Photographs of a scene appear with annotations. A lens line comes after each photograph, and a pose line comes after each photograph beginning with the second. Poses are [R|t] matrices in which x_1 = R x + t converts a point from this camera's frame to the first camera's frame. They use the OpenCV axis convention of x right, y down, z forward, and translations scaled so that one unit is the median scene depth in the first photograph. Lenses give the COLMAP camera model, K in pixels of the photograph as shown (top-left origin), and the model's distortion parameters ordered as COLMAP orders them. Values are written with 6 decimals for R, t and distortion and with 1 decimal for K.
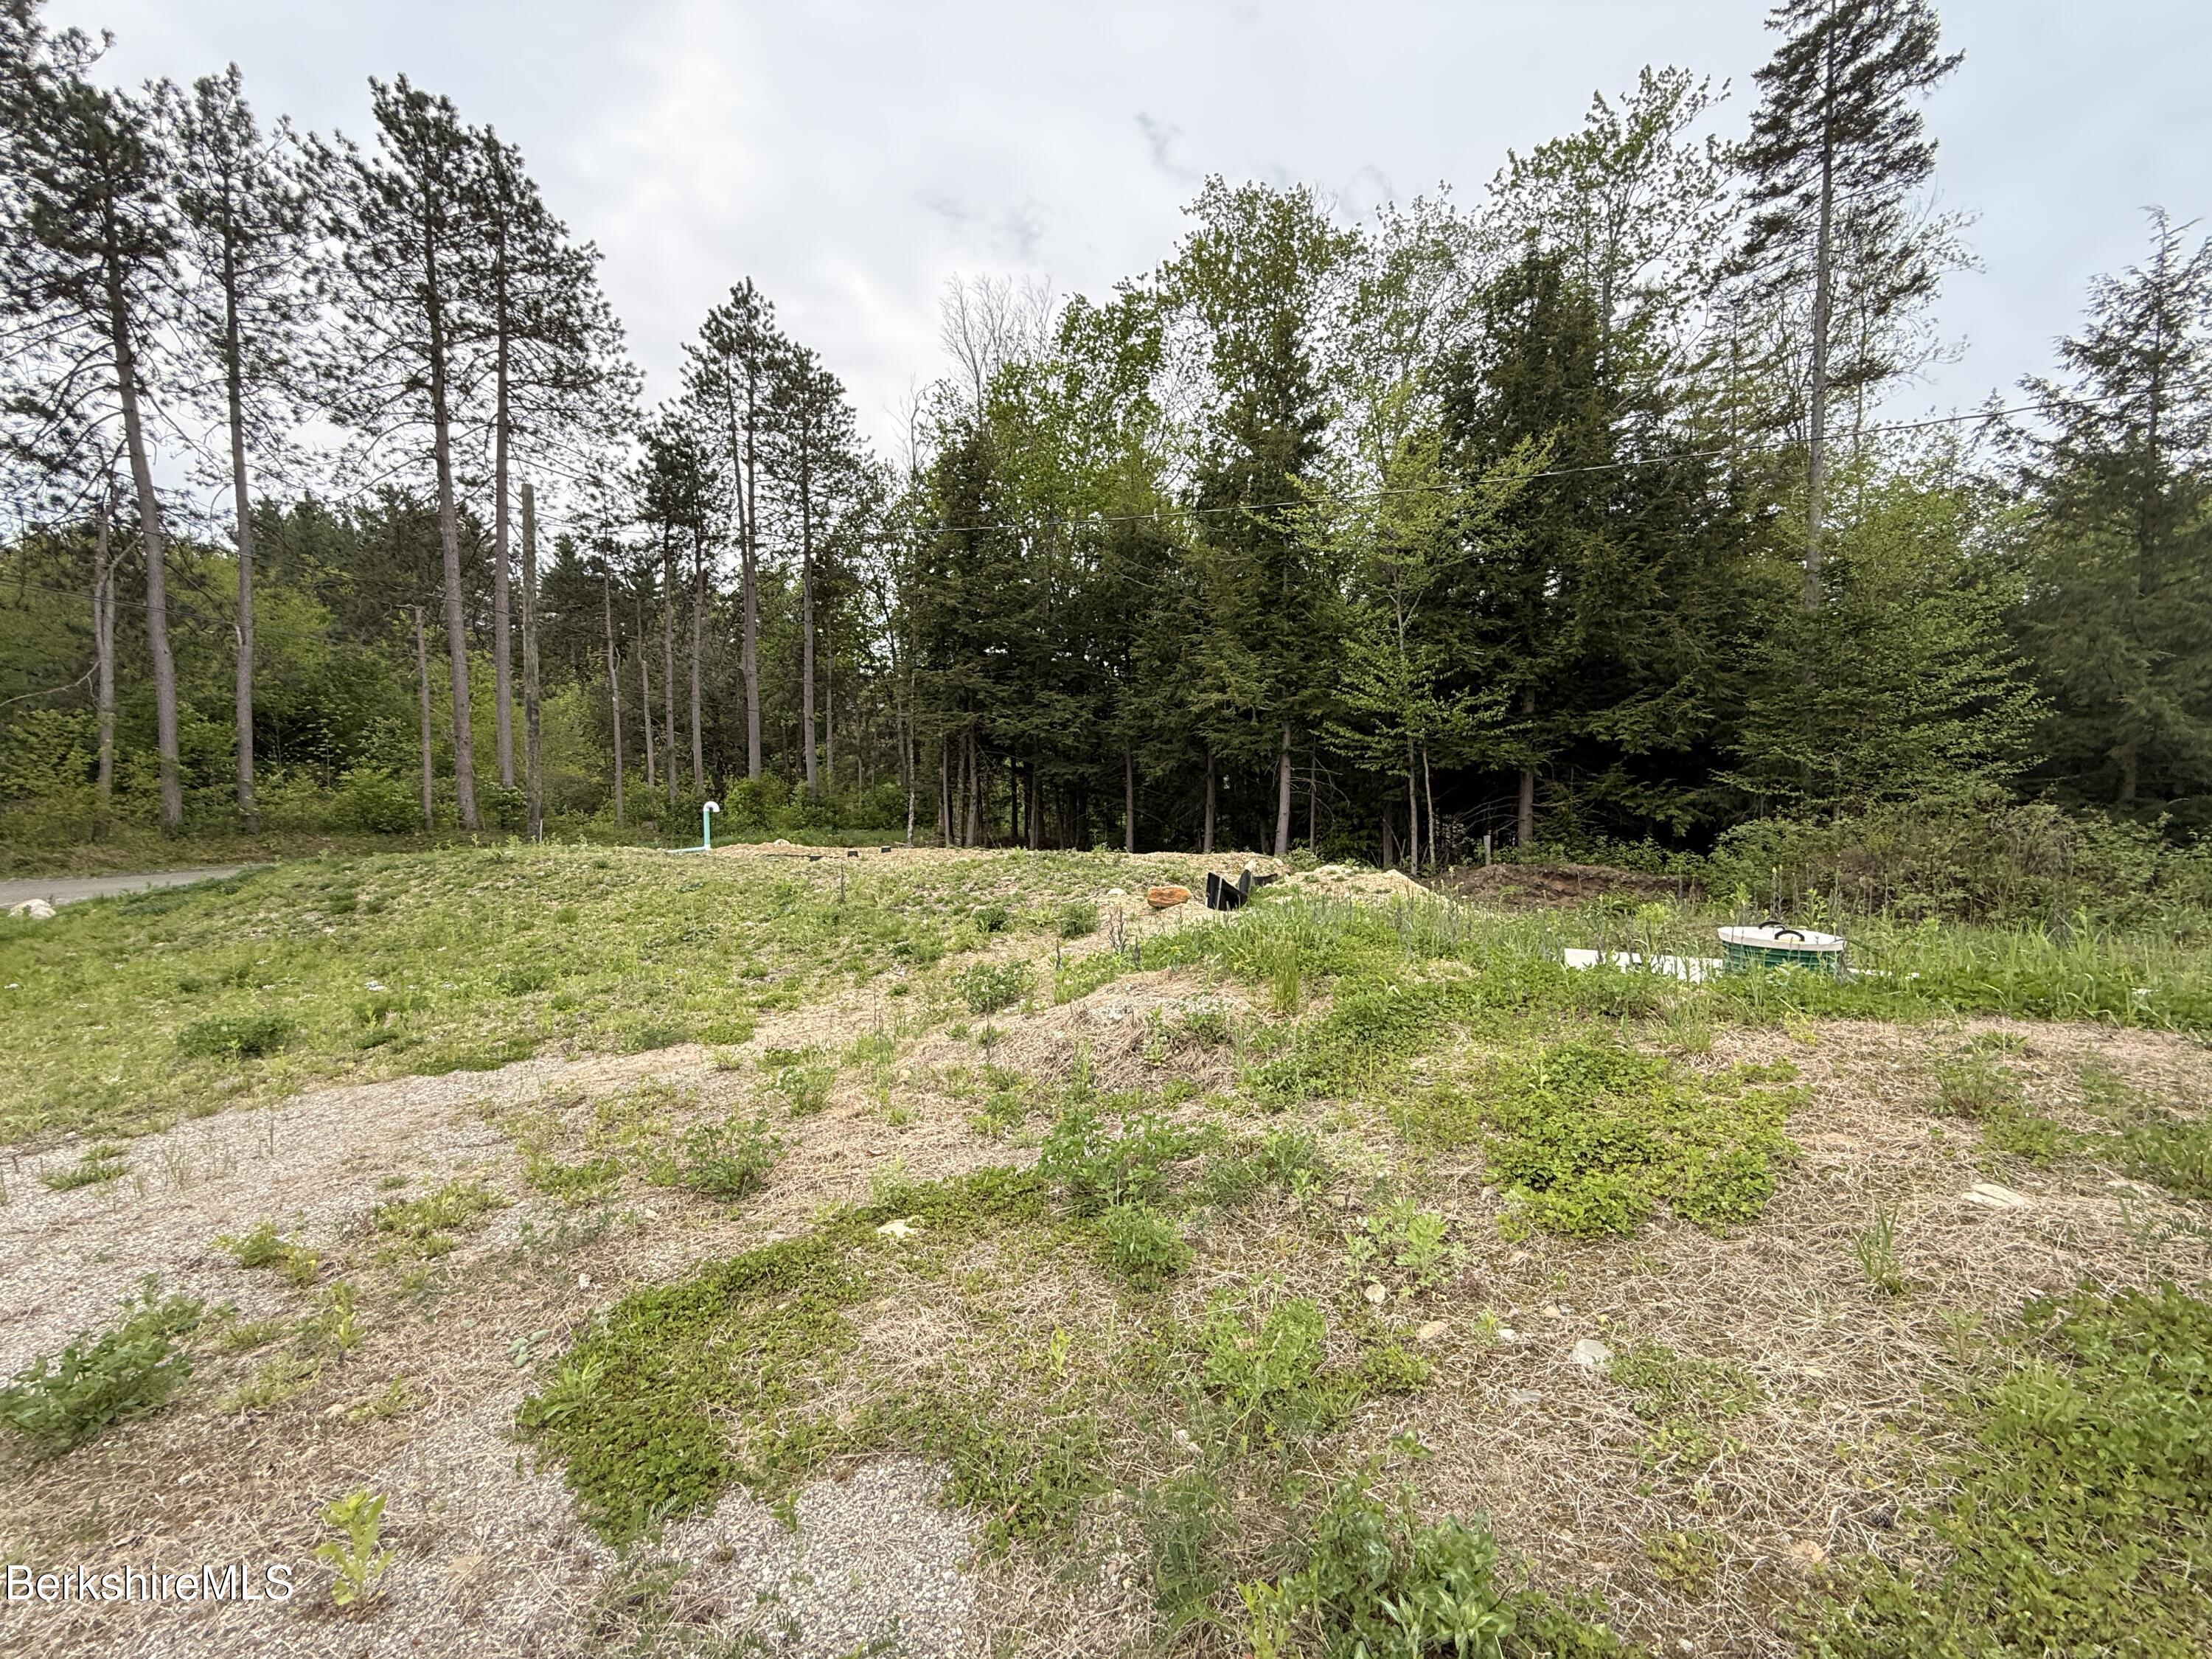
lens RADIAL K [[896.3, 0, 1100.9], [0, 896.3, 815.0], [0, 0, 1]] dist [-0.000971, 0.000069]
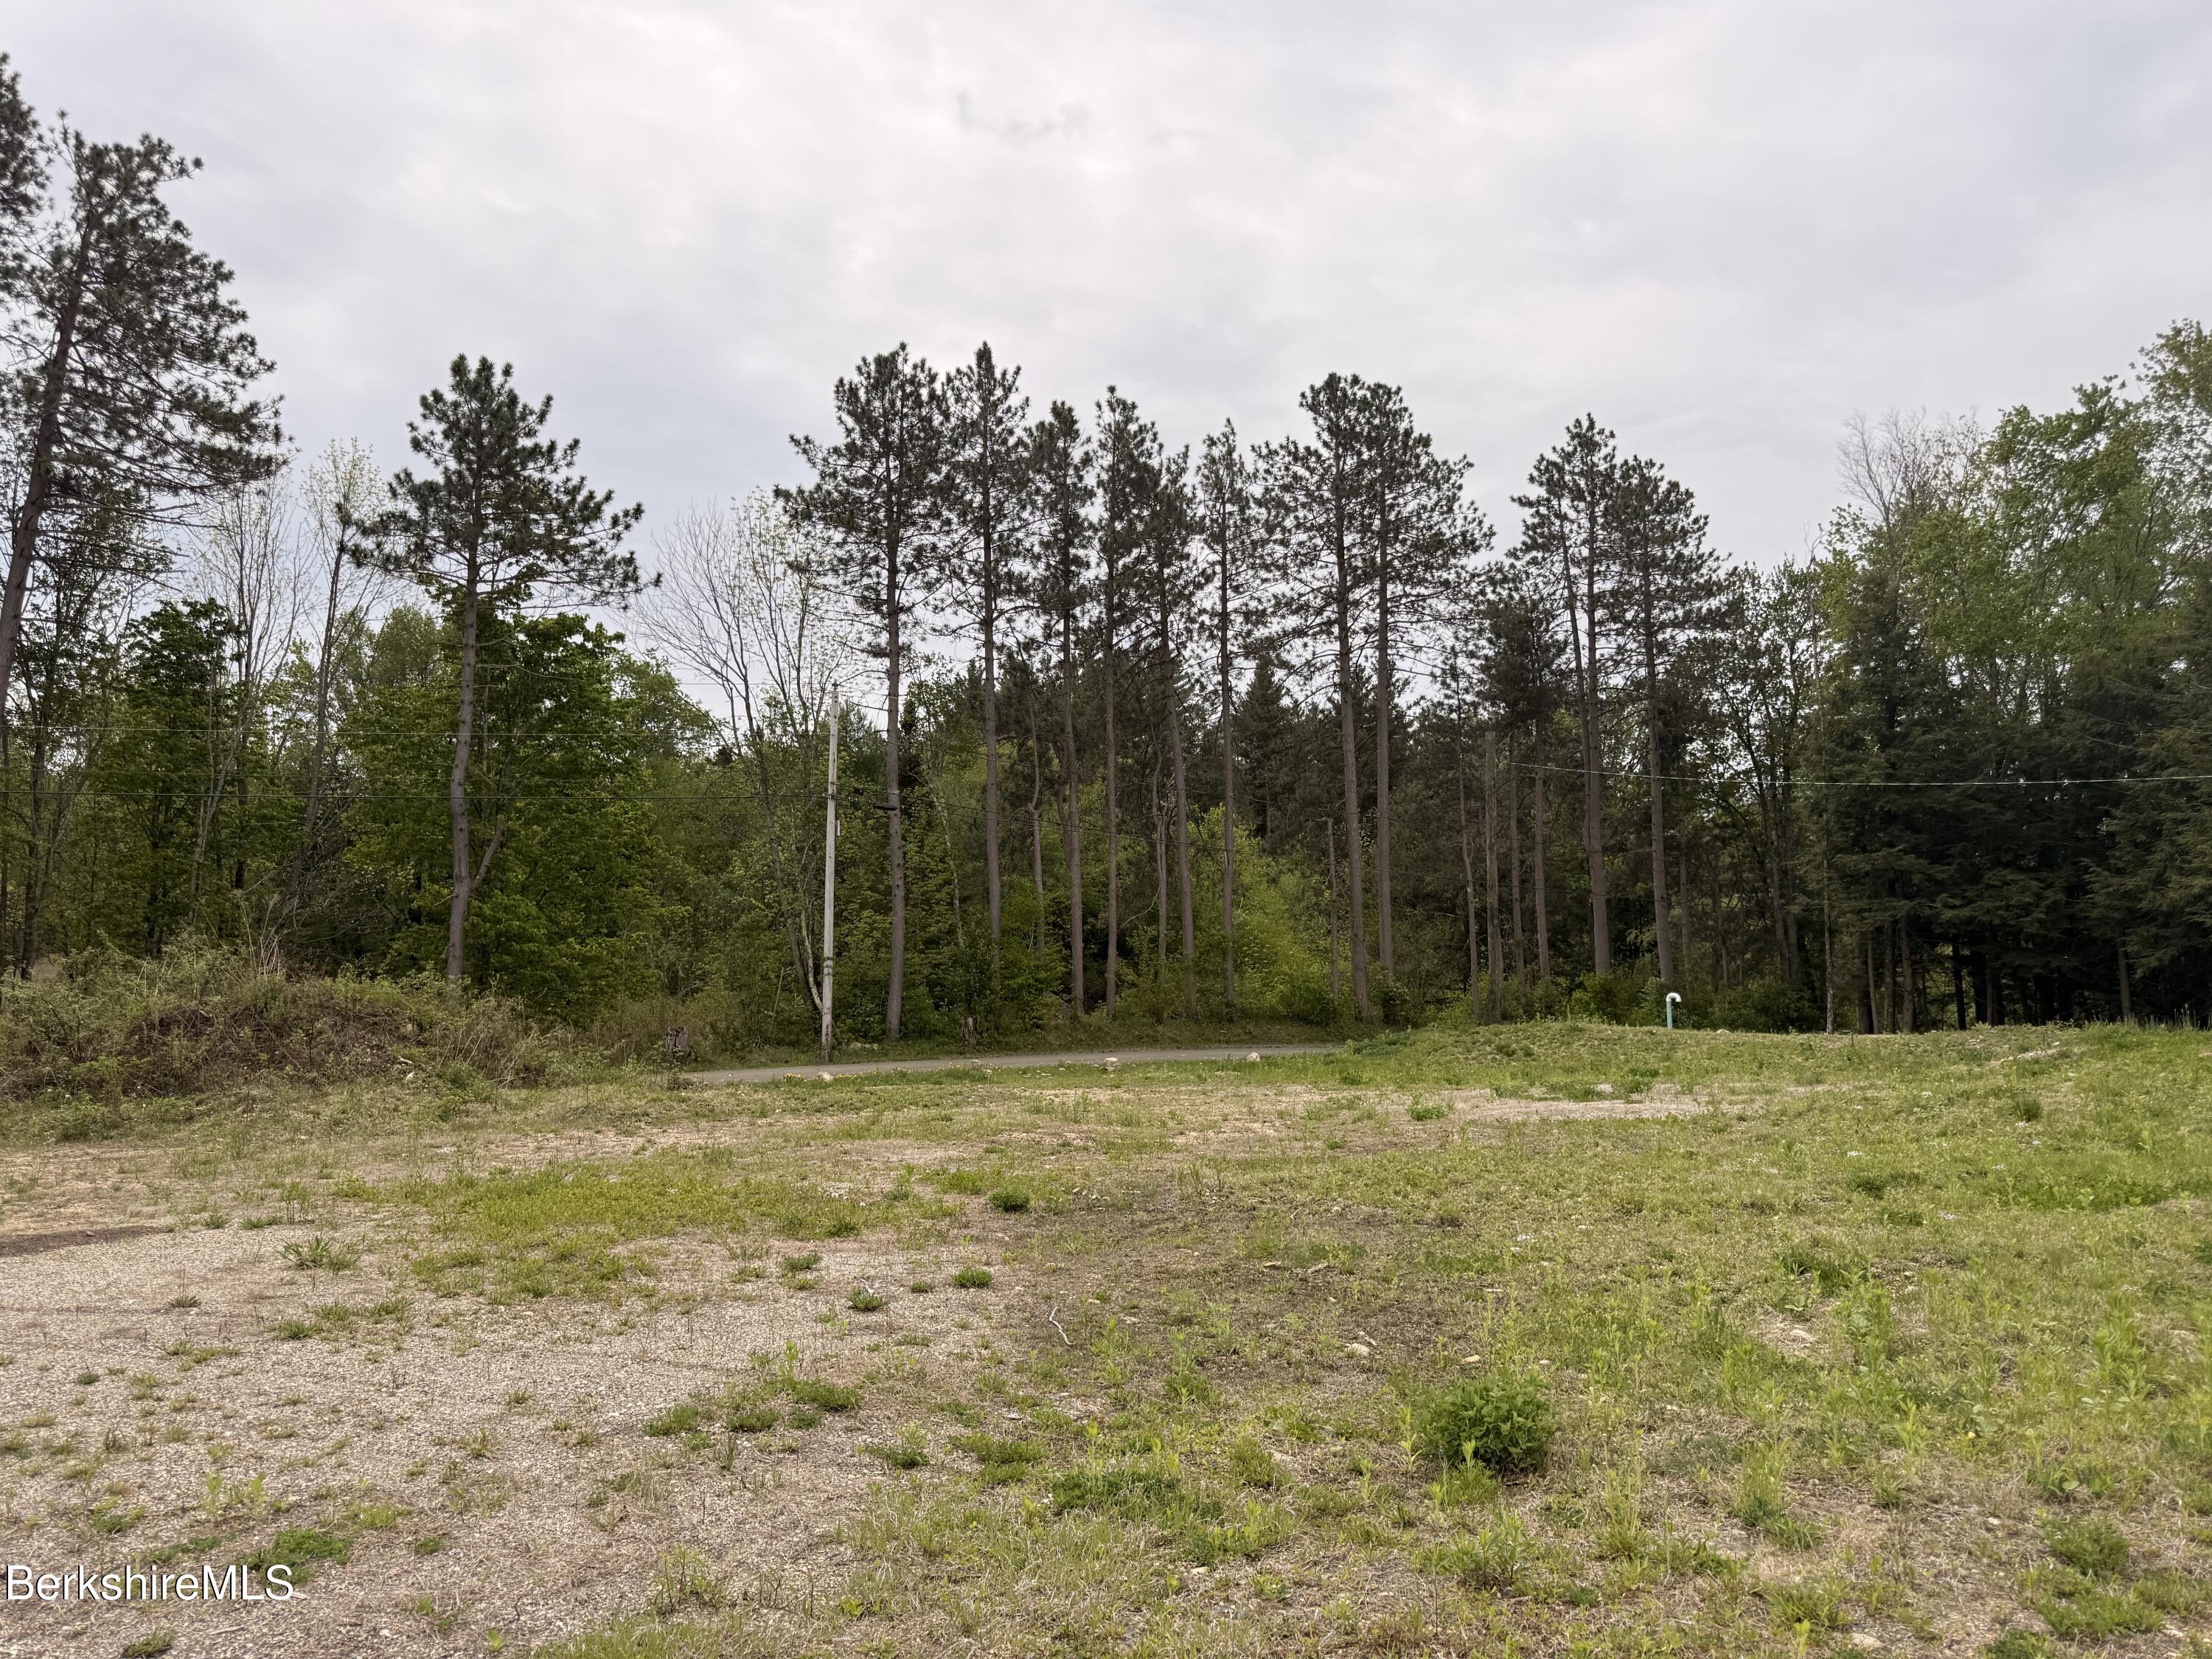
lens RADIAL K [[1553.6, 0, 1106.0], [0, 1553.6, 829.5], [0, 0, 1]] dist [0.108565, -0.153706]
pose [[0.834070, -0.059101, -0.548484, 0.043148], [-0.014057, 0.991645, -0.128230, 0.021449], [0.551480, 0.114663, 0.826270, -0.516977]]
